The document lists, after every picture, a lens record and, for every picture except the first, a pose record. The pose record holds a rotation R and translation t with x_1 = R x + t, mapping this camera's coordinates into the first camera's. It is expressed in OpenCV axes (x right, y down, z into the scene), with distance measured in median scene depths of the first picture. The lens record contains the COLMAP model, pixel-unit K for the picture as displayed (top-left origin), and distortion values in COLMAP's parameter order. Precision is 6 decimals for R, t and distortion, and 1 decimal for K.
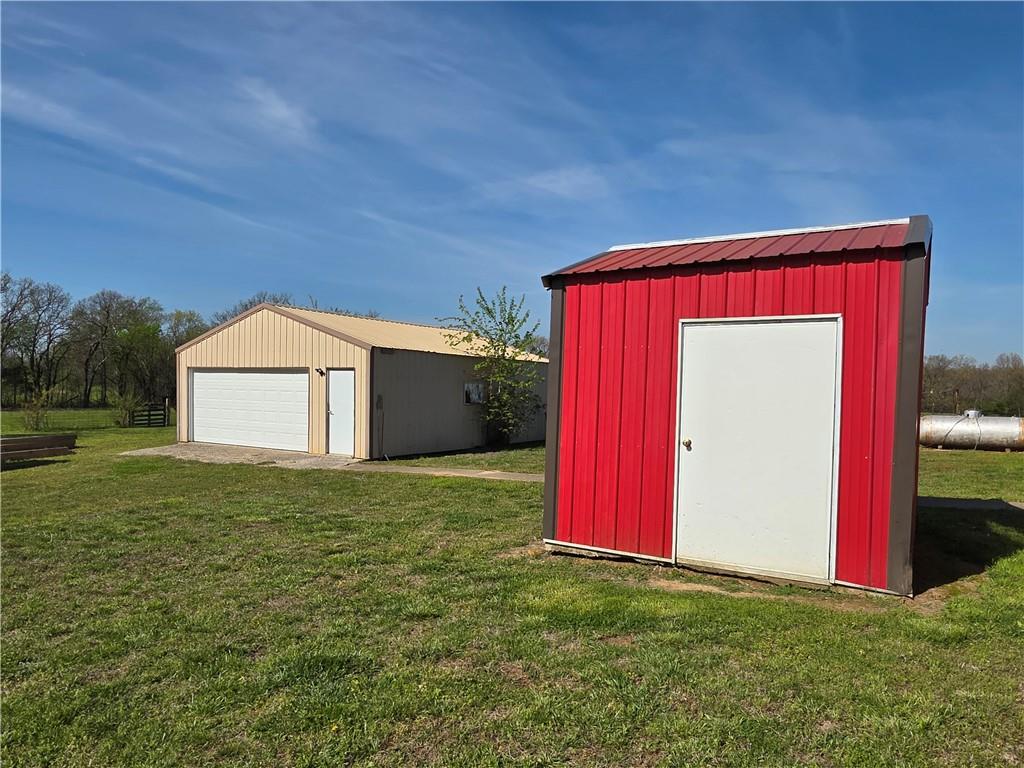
lens RADIAL K [[689.8, 0, 510.0], [0, 689.8, 406.0], [0, 0, 1]] dist [-0.000744, 0.002728]
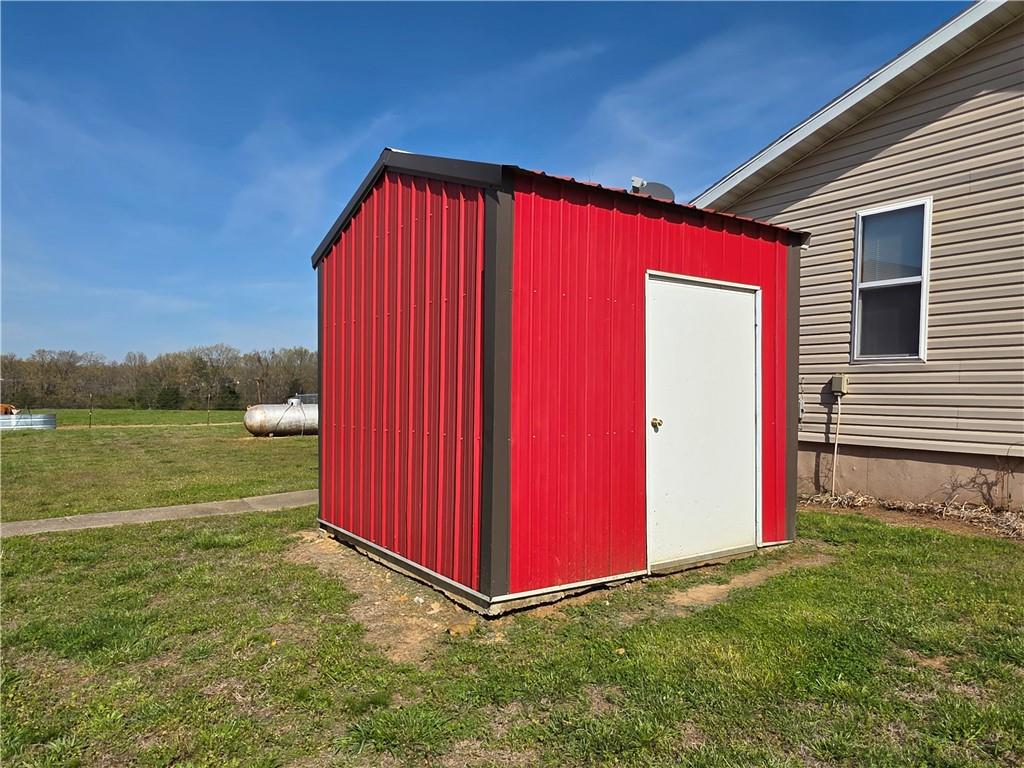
lens RADIAL K [[689.8, 0, 504.8], [0, 689.8, 414.1], [0, 0, 1]] dist [-0.000744, 0.002728]
pose [[0.404654, -0.041804, 0.913514, -0.538803], [0.027865, 0.999054, 0.033376, 0.010278], [-0.914045, 0.011950, 0.405436, 0.797212]]
